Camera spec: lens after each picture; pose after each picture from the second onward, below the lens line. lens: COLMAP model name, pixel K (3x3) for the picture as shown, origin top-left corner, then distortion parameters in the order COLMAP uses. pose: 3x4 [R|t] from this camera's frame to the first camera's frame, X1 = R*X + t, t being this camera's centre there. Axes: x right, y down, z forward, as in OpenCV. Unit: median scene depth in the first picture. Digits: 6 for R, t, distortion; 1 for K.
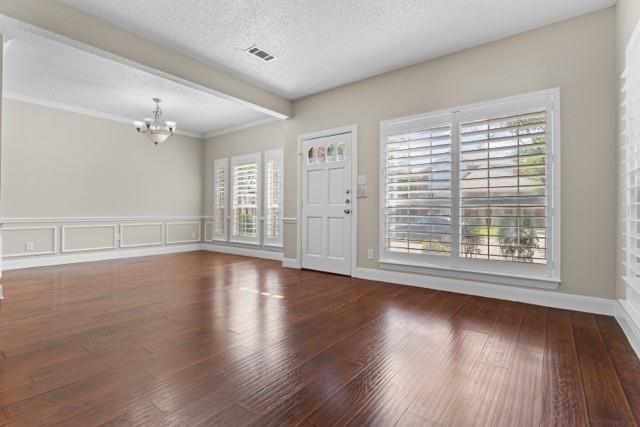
lens RADIAL K [[306.7, 0, 320.0], [0, 306.7, 213.5], [0, 0, 1]] dist [-0.023876, 0.000167]
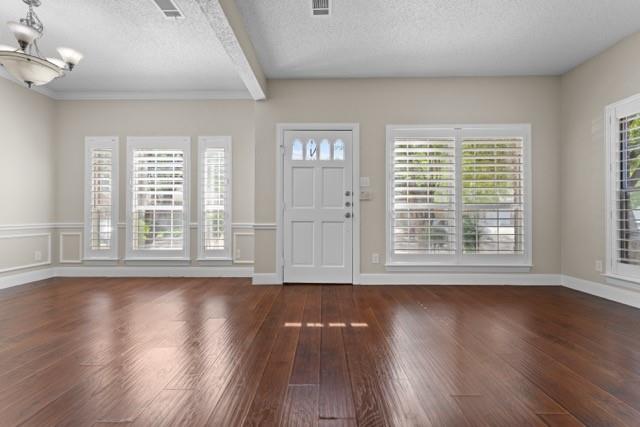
lens RADIAL K [[275.8, 0, 320.0], [0, 275.8, 213.5], [0, 0, 1]] dist [0.001631, 0.000222]
pose [[0.803237, -0.000047, 0.595660, -0.432542], [0.006204, 0.999946, -0.008287, -0.004065], [-0.595628, 0.010352, 0.803194, 0.341130]]
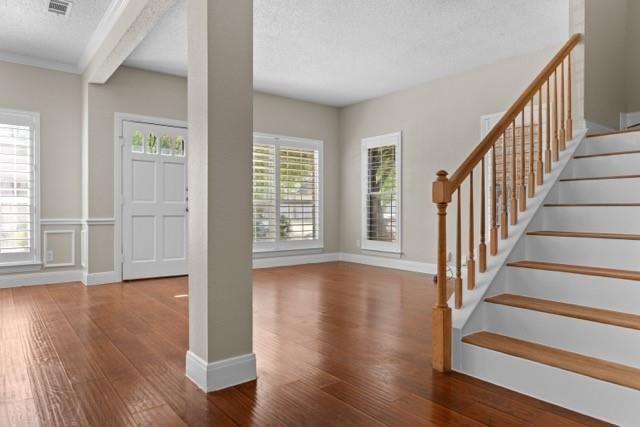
lens RADIAL K [[414.3, 0, 320.0], [0, 414.3, 213.5], [0, 0, 1]] dist [-0.000946, -0.000279]
pose [[0.248973, -0.011275, 0.968445, -0.987409], [0.006100, 0.999931, 0.010073, -0.003821], [-0.968491, 0.003400, 0.249025, 0.237183]]
